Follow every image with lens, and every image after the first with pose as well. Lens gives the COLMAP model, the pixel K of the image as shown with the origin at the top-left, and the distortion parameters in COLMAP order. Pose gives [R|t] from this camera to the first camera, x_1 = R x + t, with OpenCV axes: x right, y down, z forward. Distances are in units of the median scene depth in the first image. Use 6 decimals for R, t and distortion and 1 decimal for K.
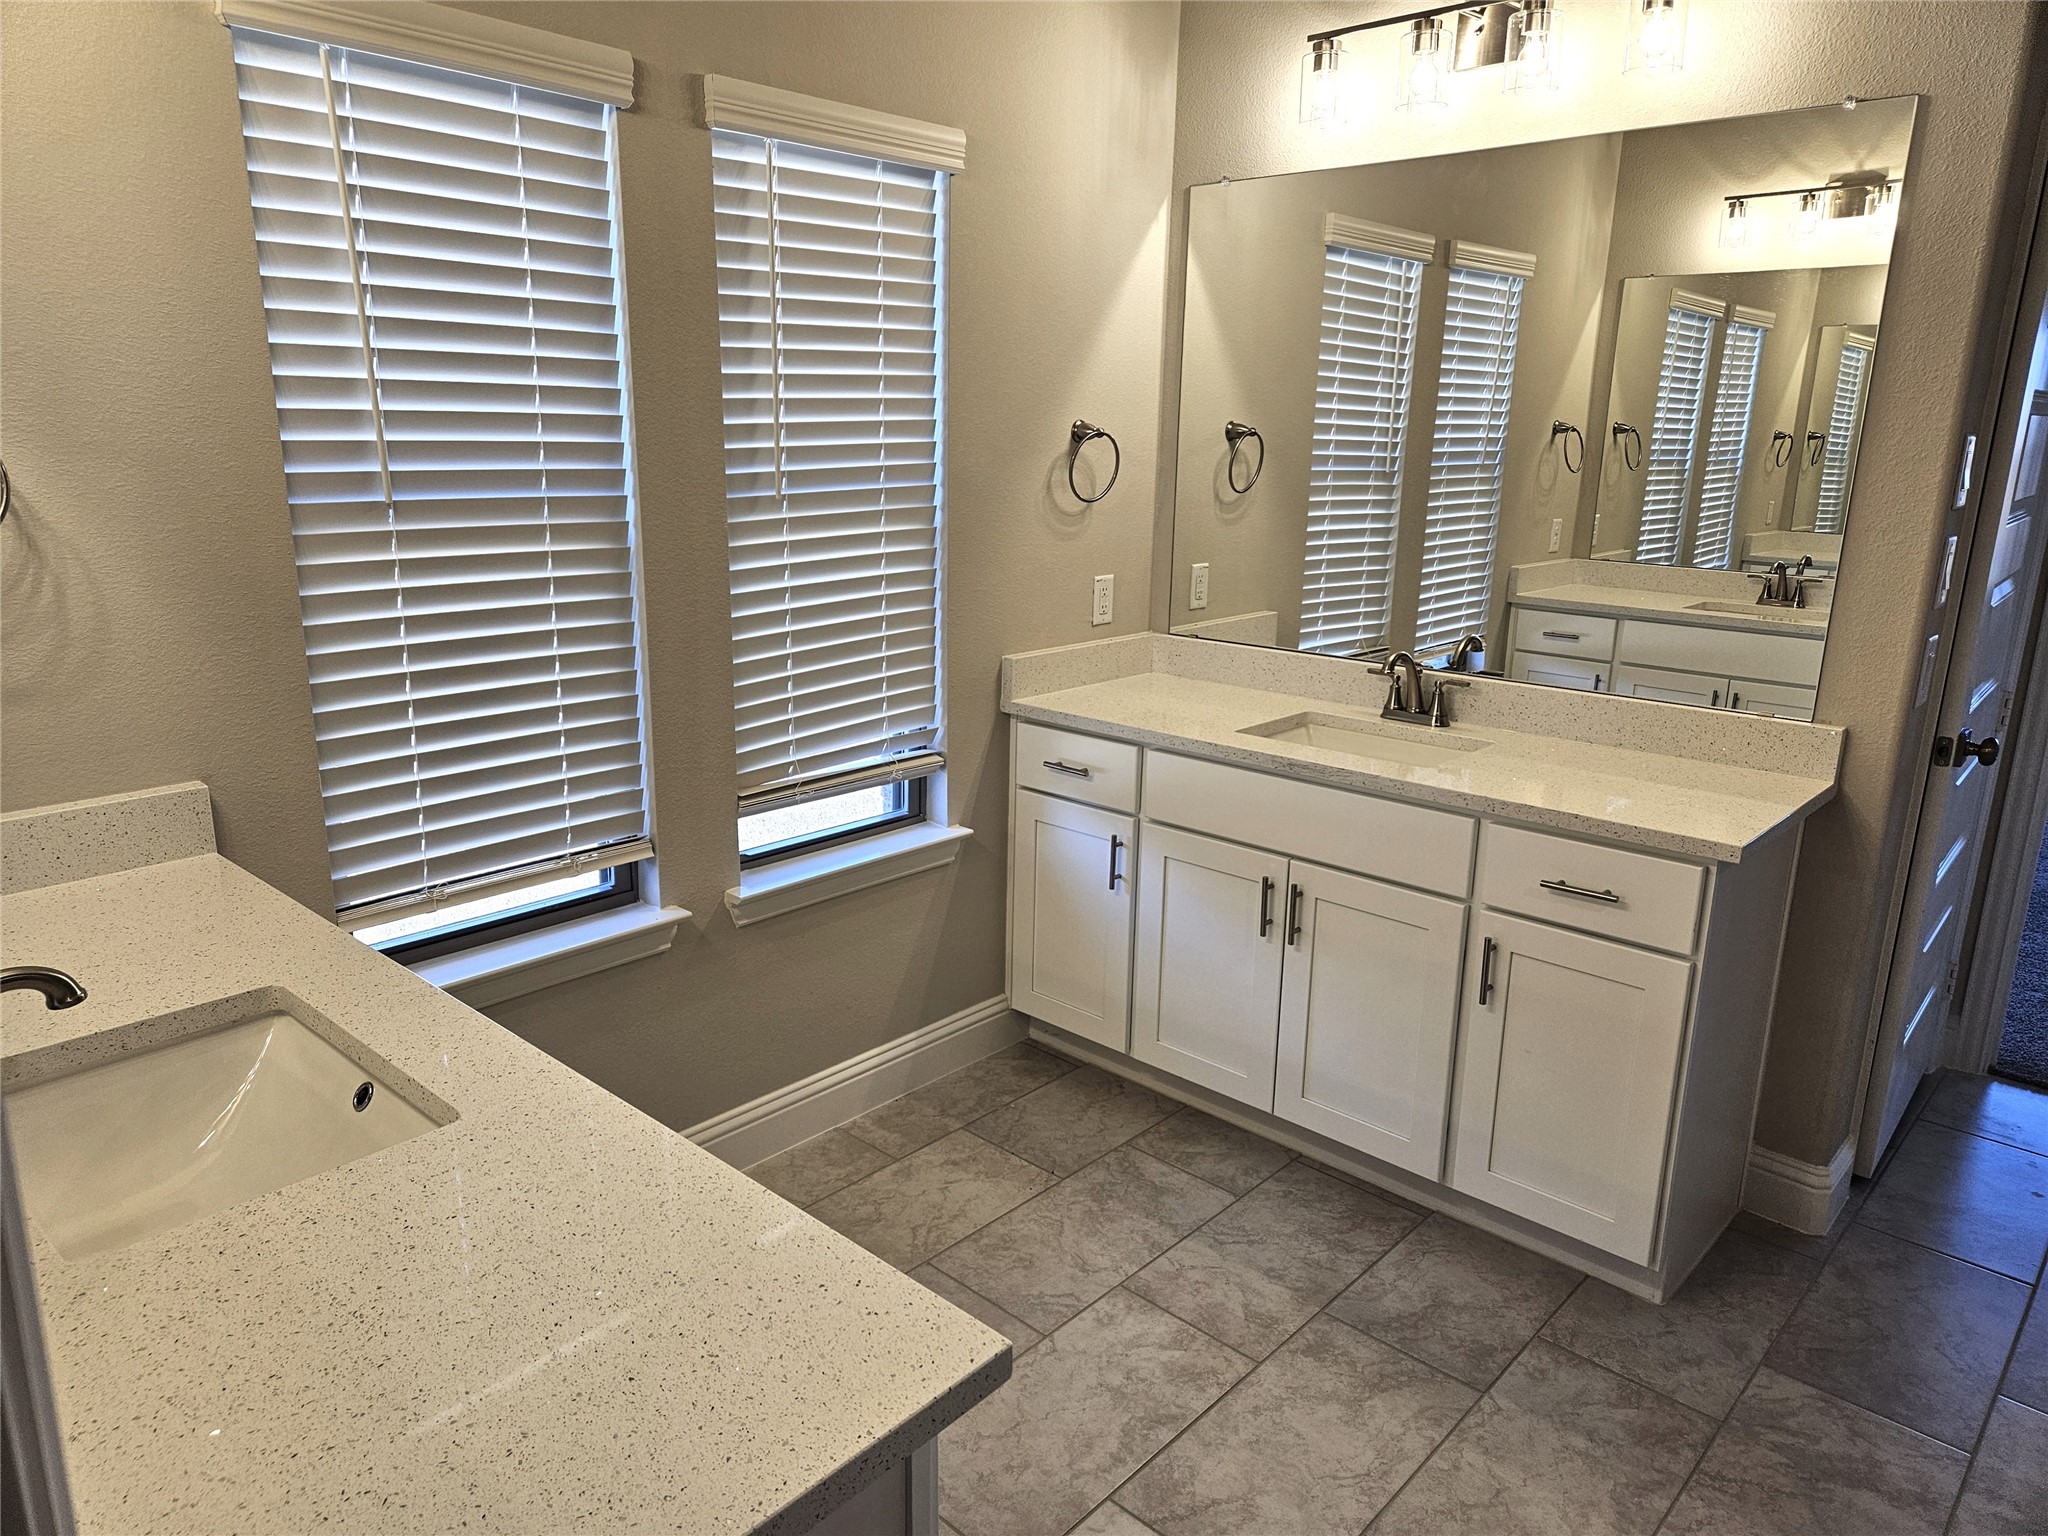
lens RADIAL K [[1361.7, 0, 1012.5], [0, 1361.7, 768.3], [0, 0, 1]] dist [0.052670, -0.041375]
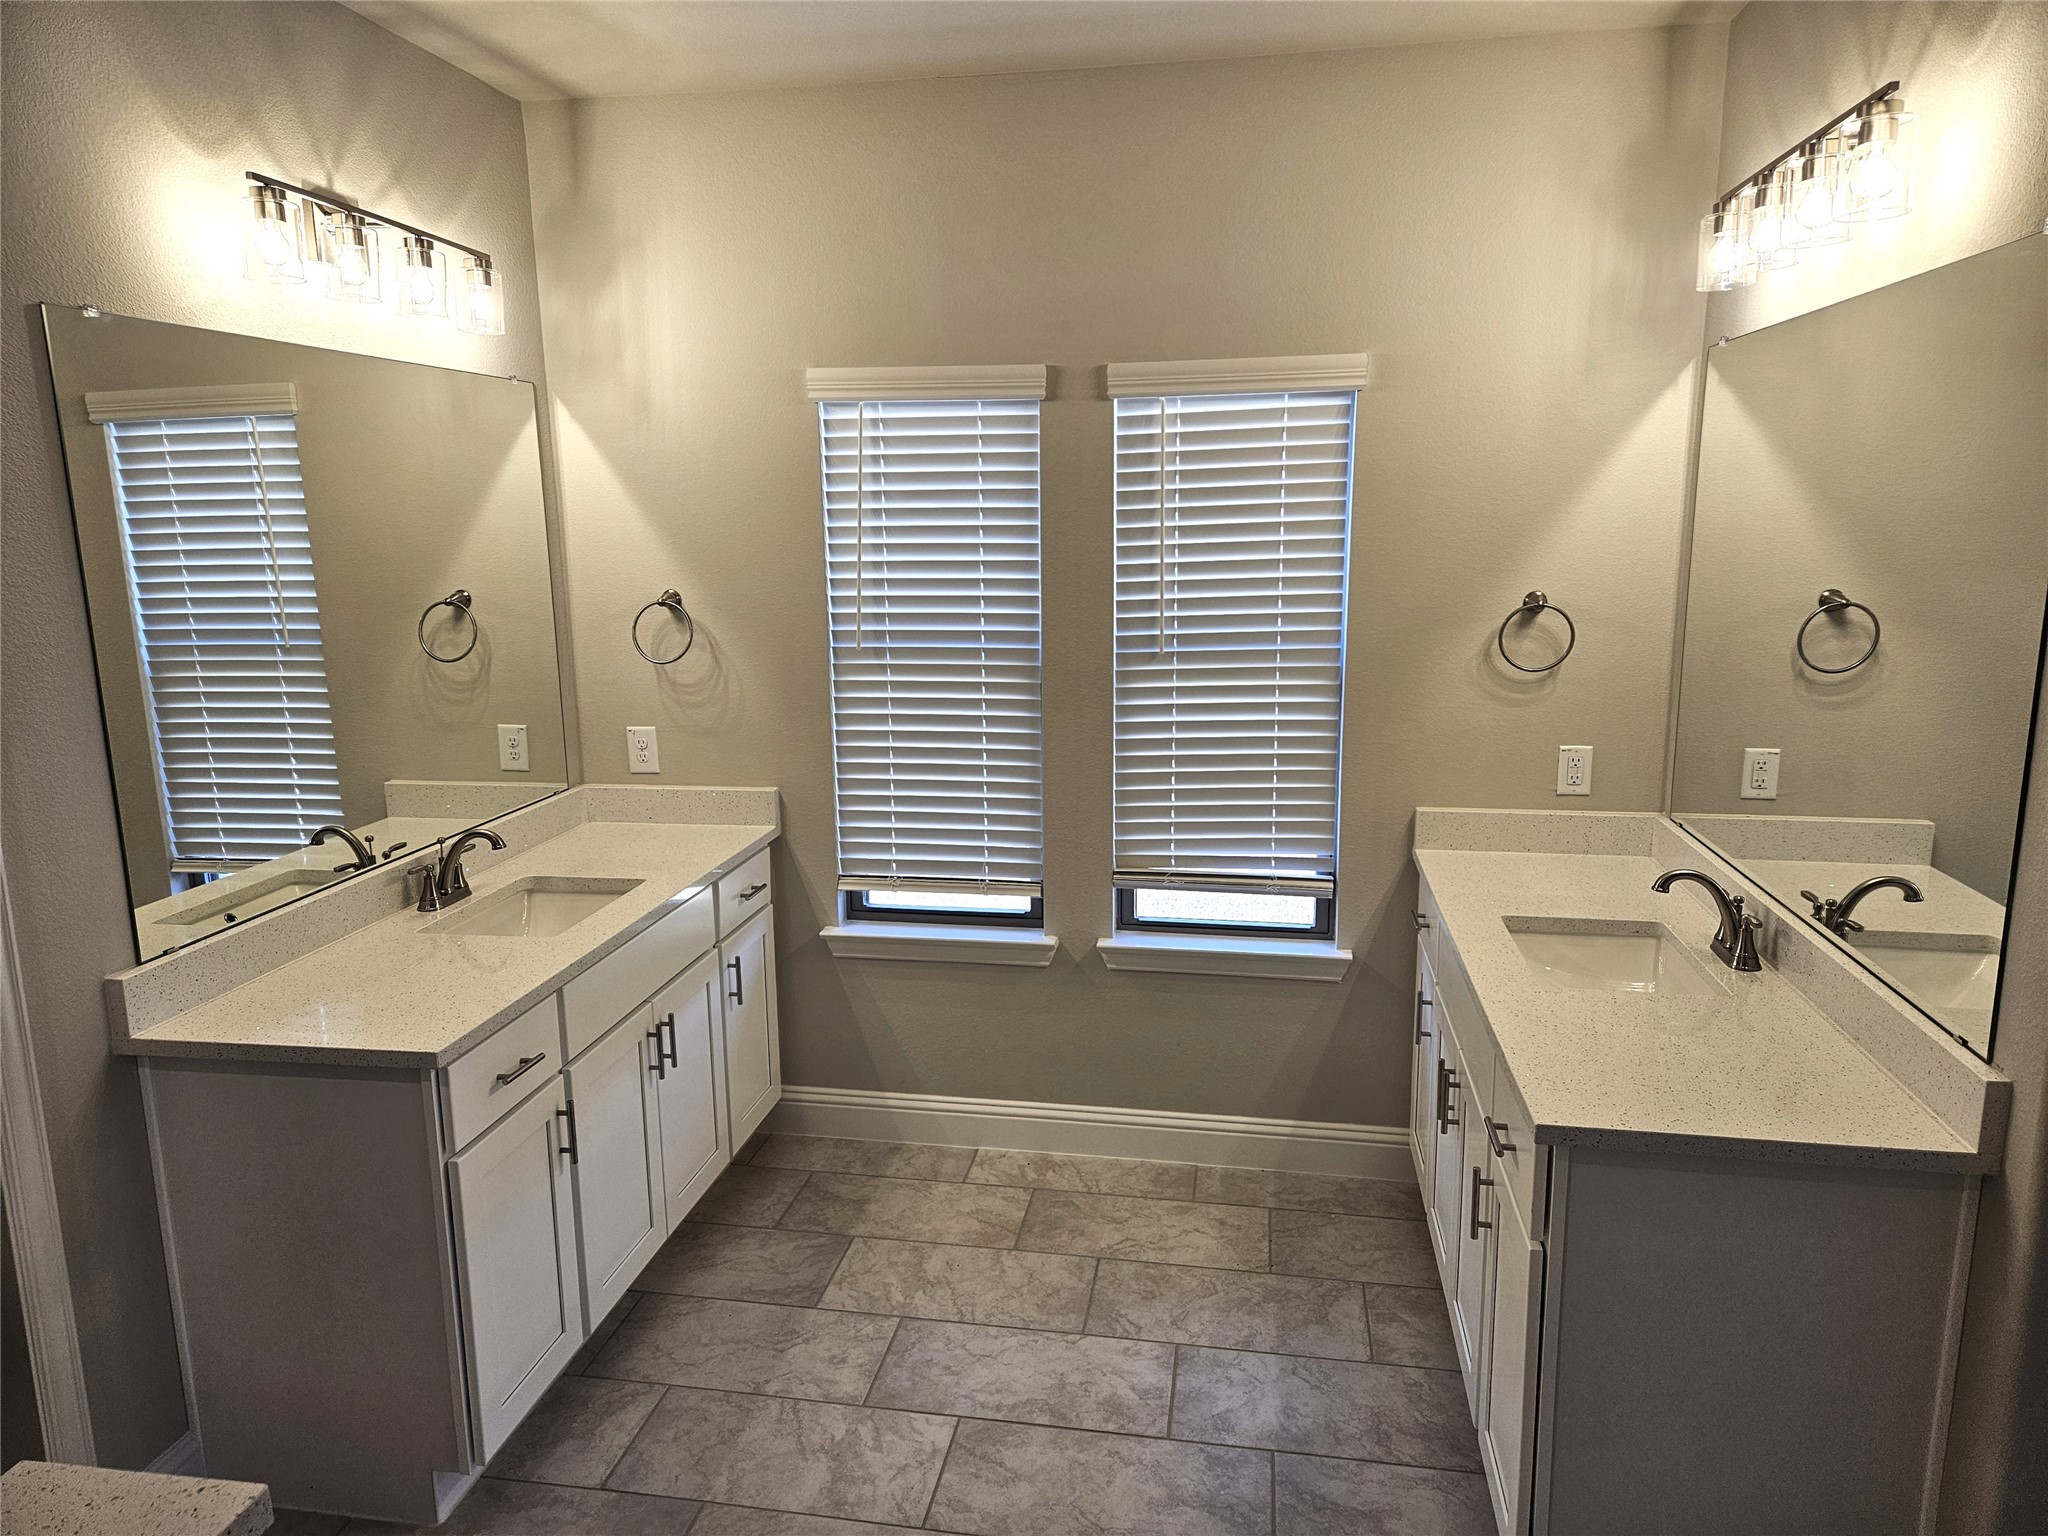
lens RADIAL K [[1361.7, 0, 1007.0], [0, 1361.7, 763.8], [0, 0, 1]] dist [0.052670, -0.041375]
pose [[0.538105, 0.132851, -0.832343, 0.866219], [-0.188620, 0.981437, 0.034706, -0.112591], [0.821502, 0.138321, 0.553174, 0.165511]]
